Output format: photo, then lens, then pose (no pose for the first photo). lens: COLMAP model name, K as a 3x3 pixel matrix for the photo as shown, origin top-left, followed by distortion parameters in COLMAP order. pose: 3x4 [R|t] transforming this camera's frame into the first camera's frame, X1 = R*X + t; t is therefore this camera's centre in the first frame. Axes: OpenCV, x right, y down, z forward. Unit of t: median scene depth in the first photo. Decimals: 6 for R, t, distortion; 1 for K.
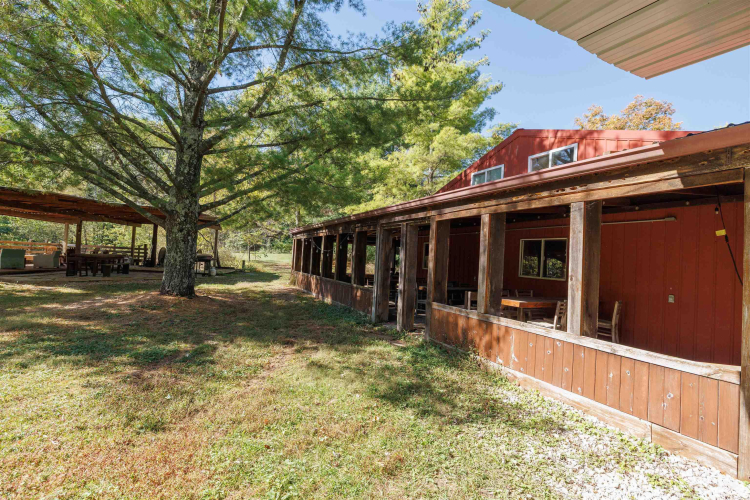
lens RADIAL K [[352.0, 0, 375.6], [0, 352.0, 249.0], [0, 0, 1]] dist [-0.006097, -0.000456]
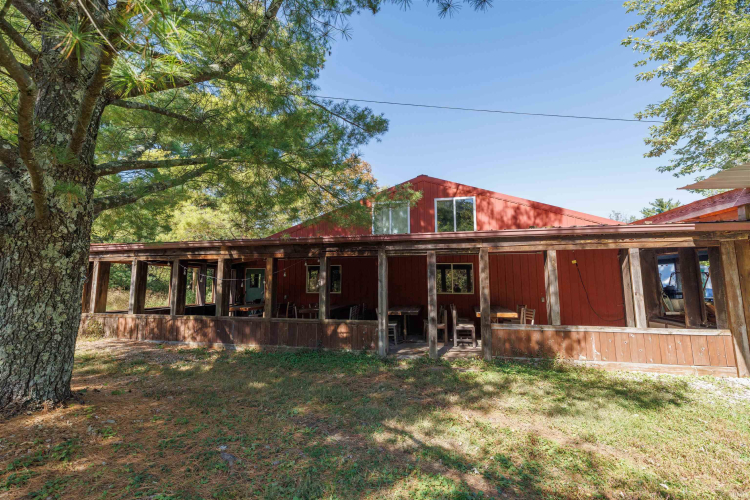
lens RADIAL K [[327.8, 0, 375.2], [0, 327.8, 247.6], [0, 0, 1]] dist [0.002179, 0.000318]
pose [[0.625953, 0.026096, 0.779424, -1.118044], [0.012928, 0.998955, -0.043829, -0.065067], [-0.779753, 0.037512, 0.624962, 0.771109]]
